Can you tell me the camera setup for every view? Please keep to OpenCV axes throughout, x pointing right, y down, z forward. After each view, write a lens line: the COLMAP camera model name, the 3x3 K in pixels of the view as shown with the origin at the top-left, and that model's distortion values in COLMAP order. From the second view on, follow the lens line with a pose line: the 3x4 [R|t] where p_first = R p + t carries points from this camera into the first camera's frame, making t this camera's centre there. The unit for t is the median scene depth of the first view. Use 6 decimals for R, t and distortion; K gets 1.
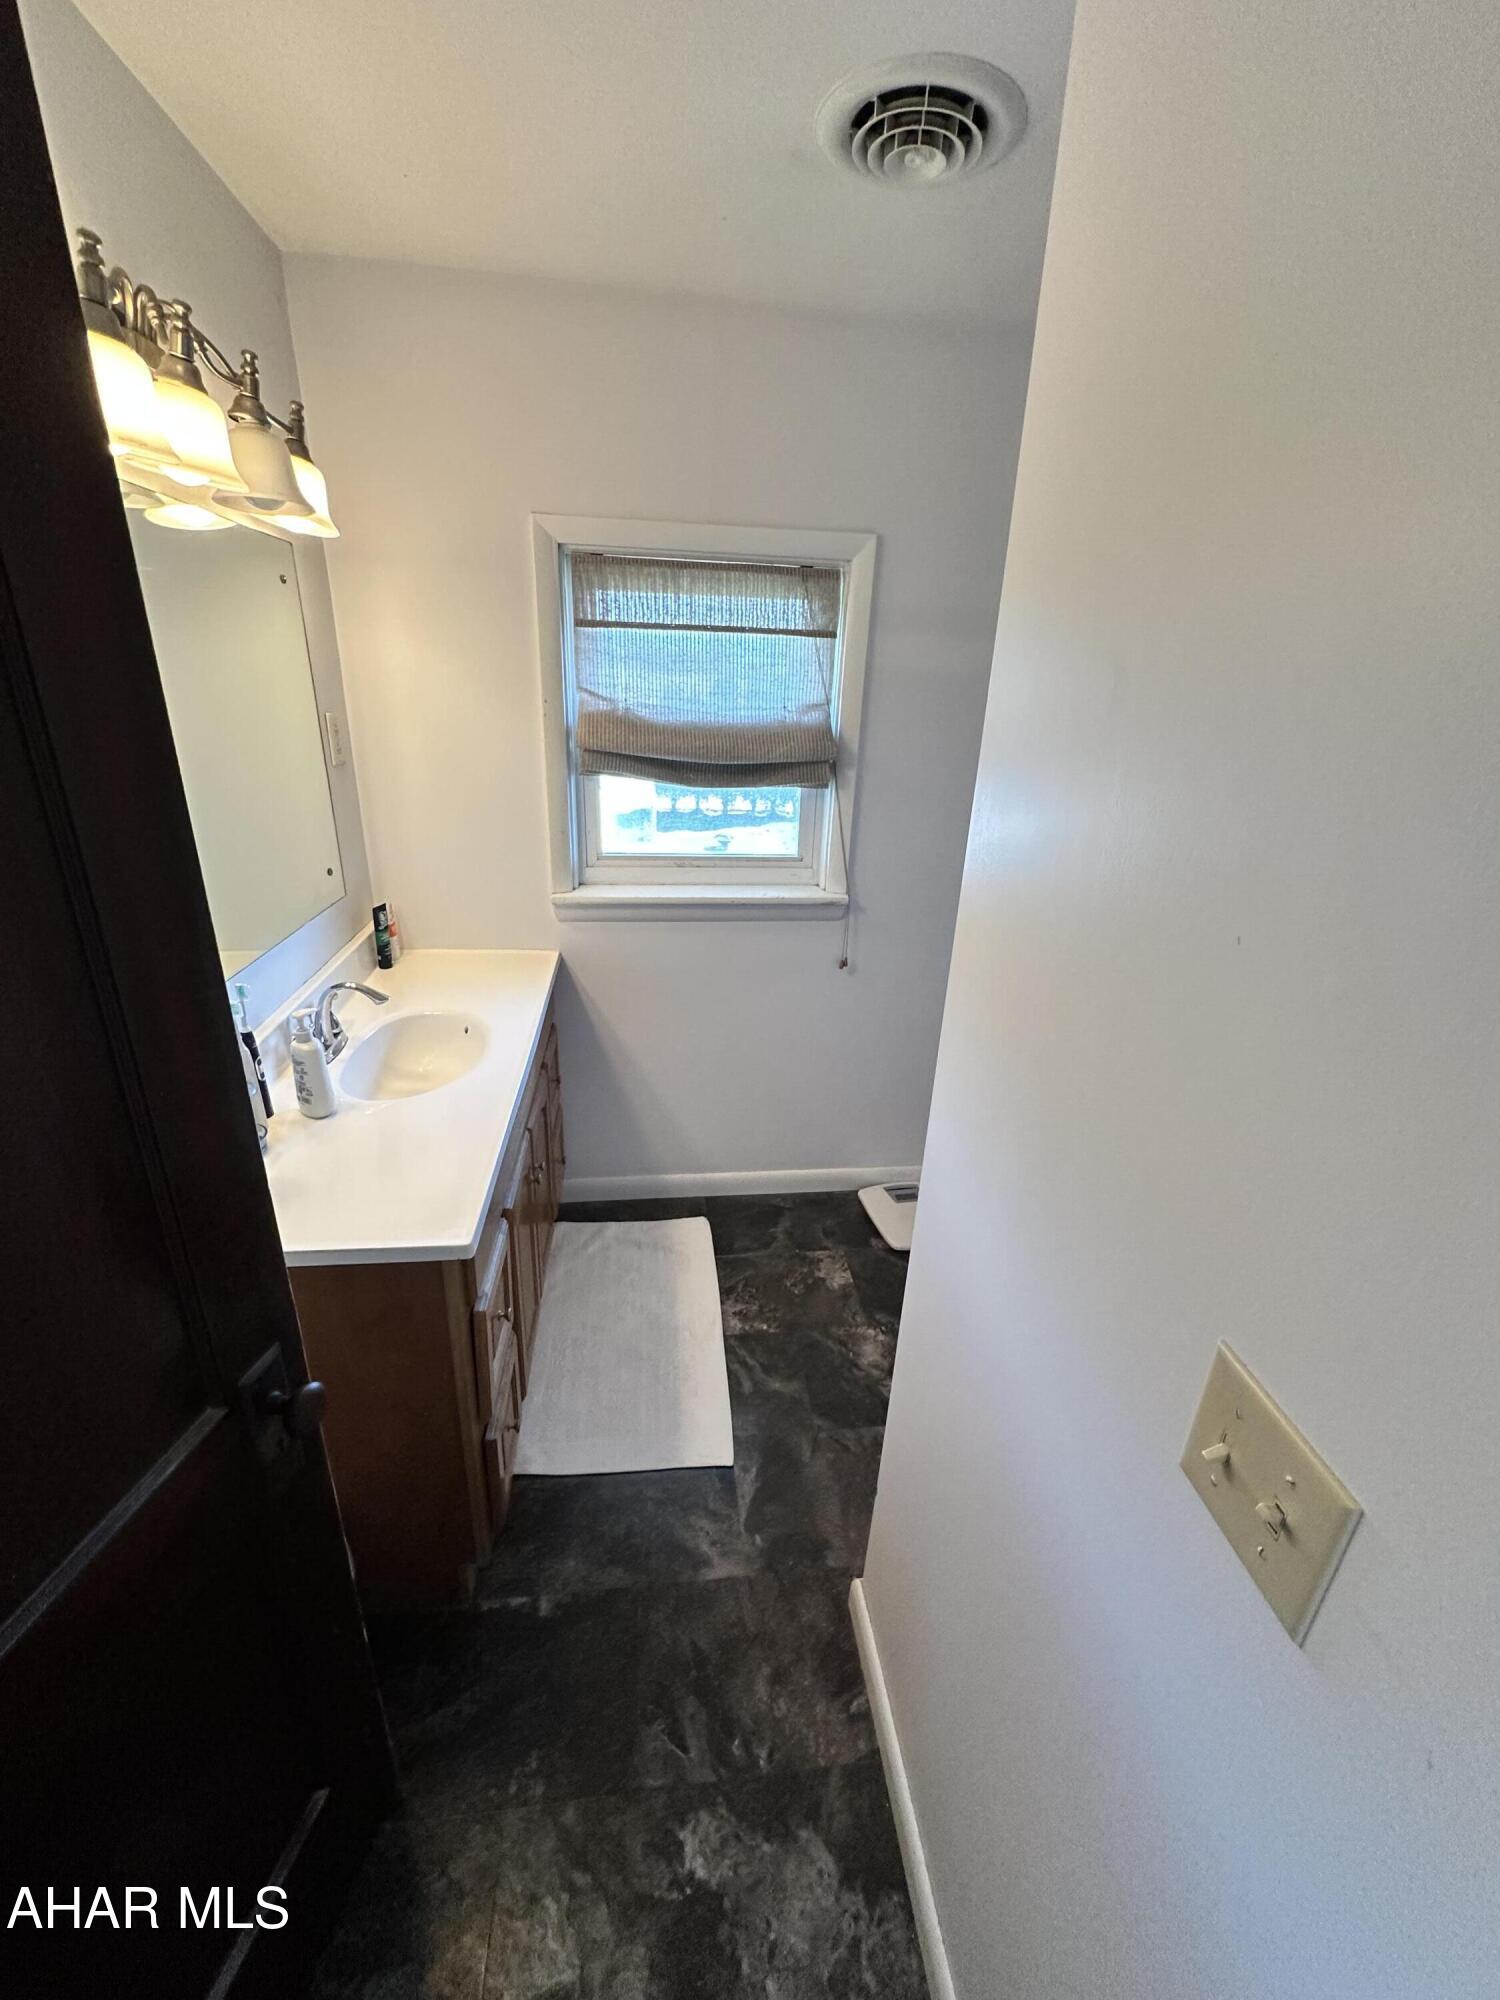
lens RADIAL K [[794.7, 0, 747.0], [0, 794.7, 993.5], [0, 0, 1]] dist [-0.003298, 0.000448]
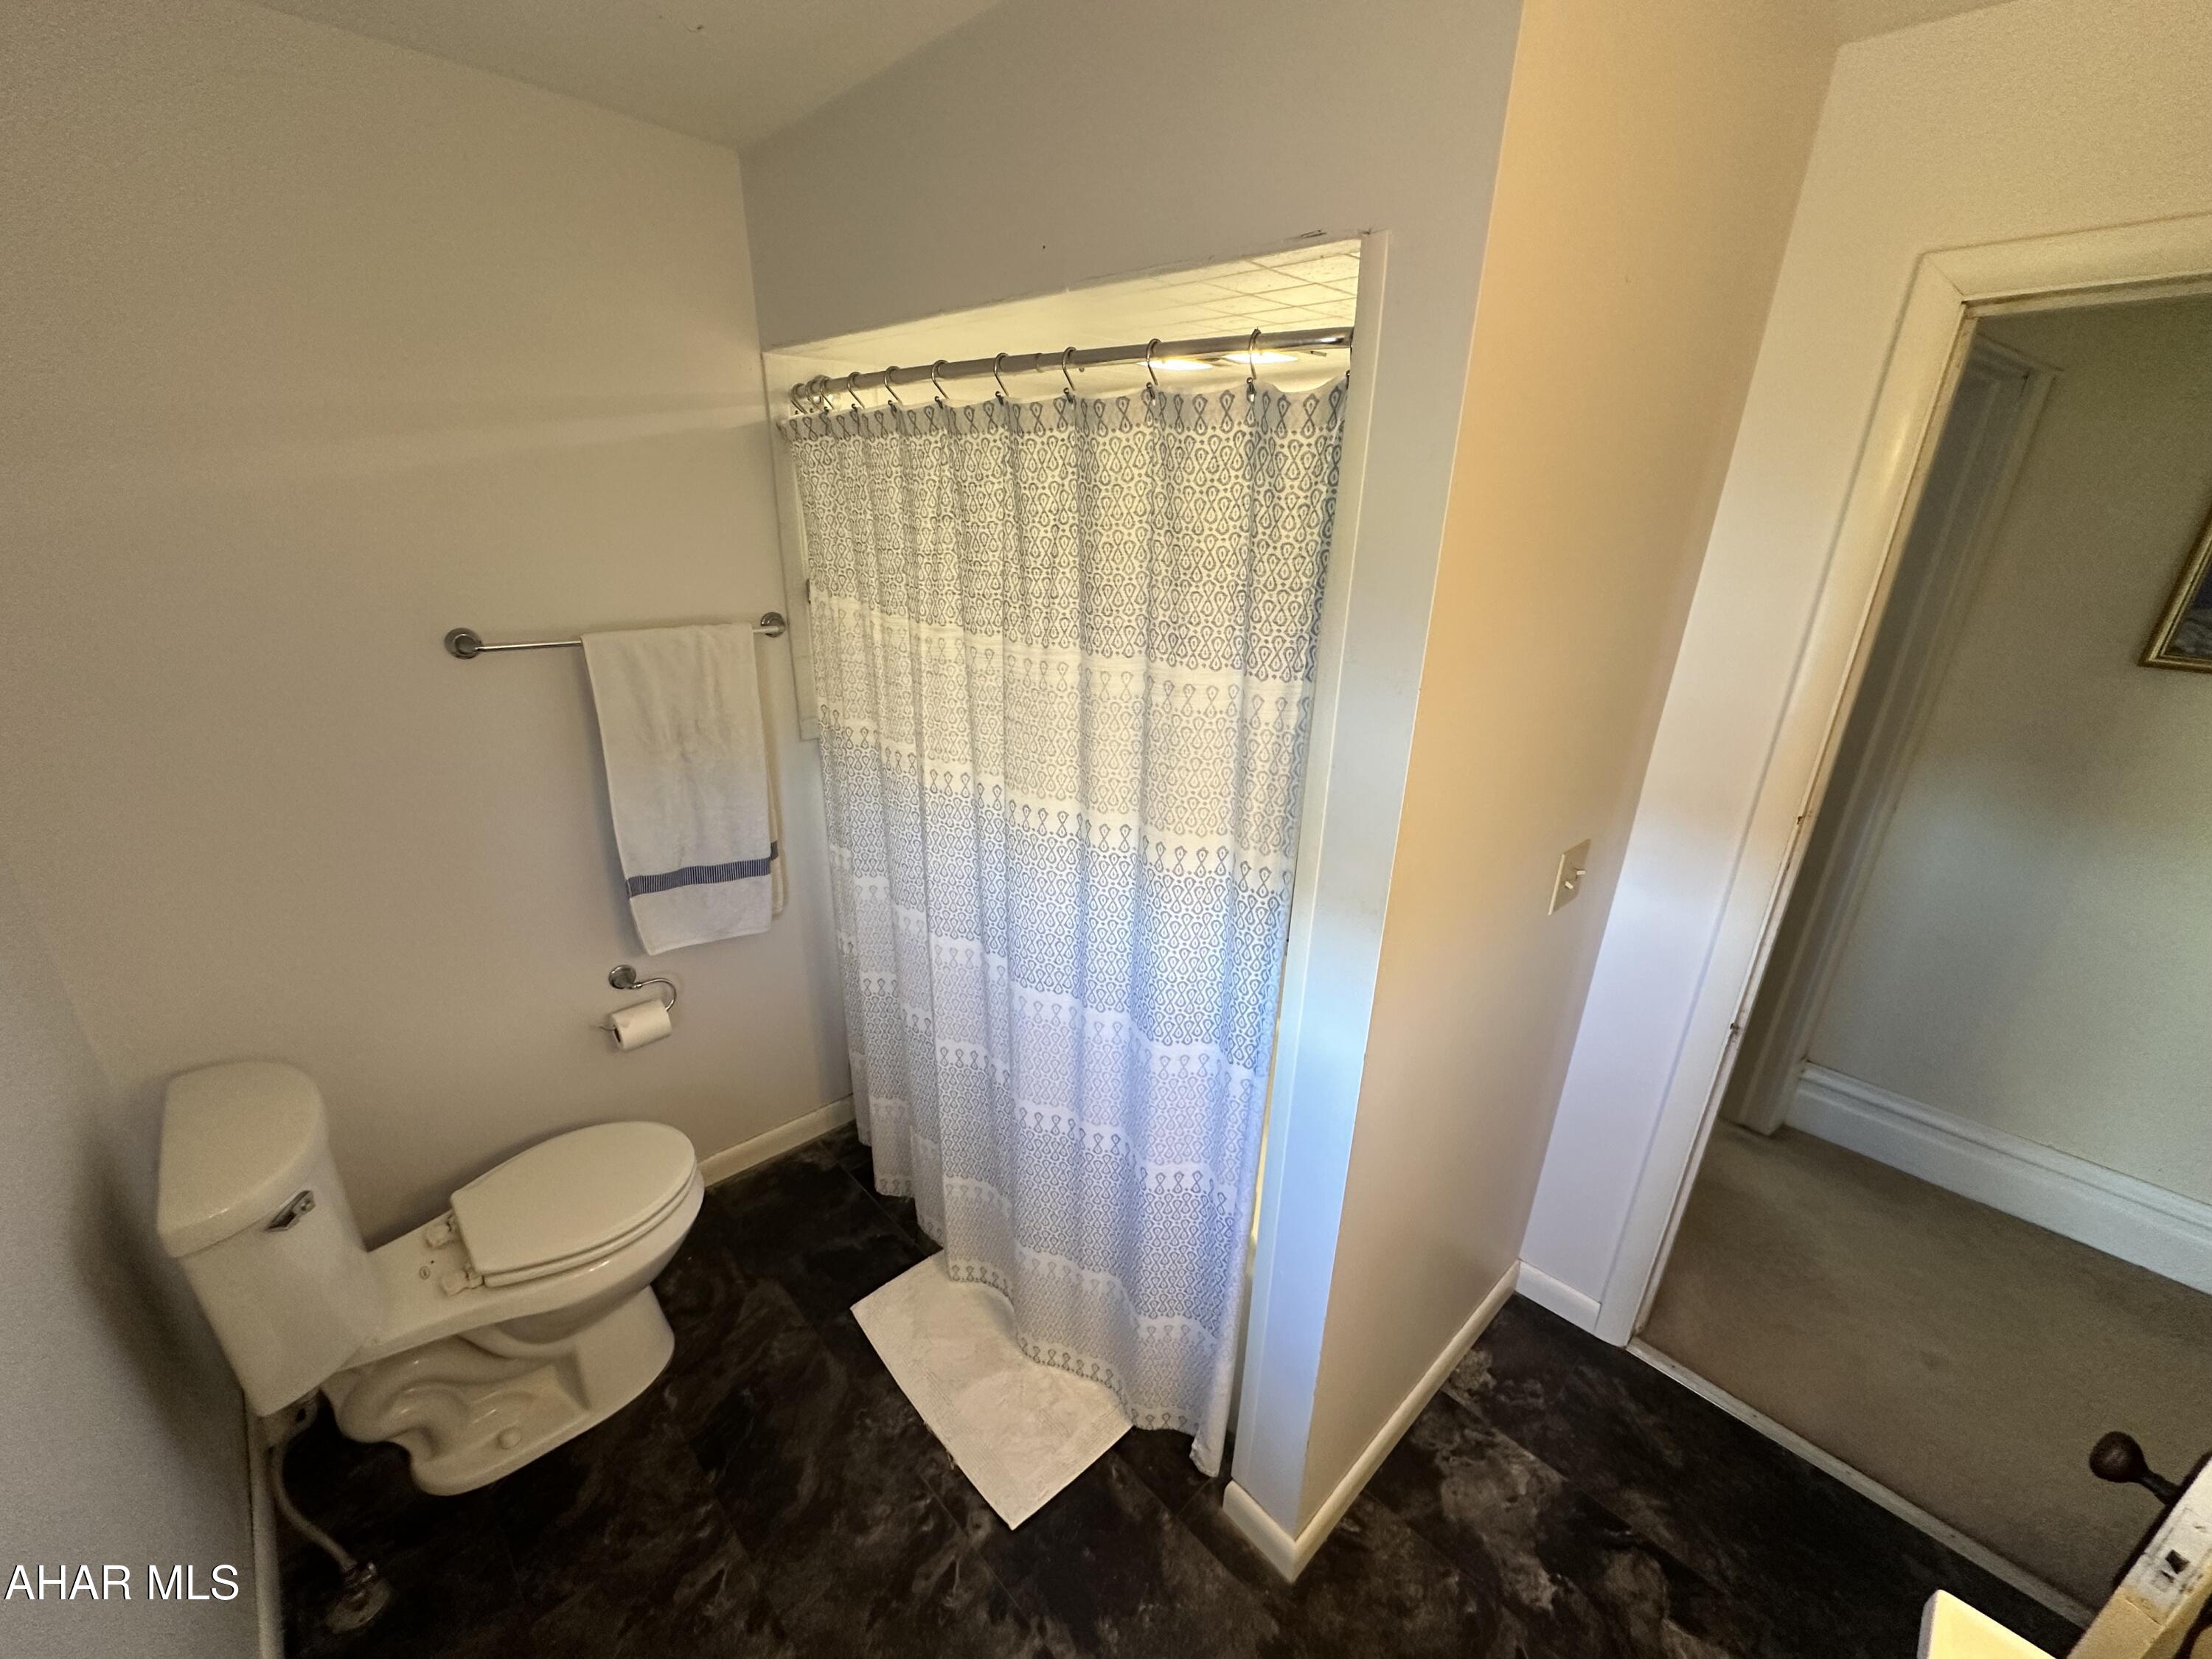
lens RADIAL K [[879.0, 0, 1102.8], [0, 879.0, 833.3], [0, 0, 1]] dist [-0.003298, 0.000448]
pose [[-0.600526, -0.349525, 0.719167, -0.207864], [0.243601, 0.776676, 0.580890, -0.689710], [-0.761595, 0.524029, -0.381270, 1.337559]]
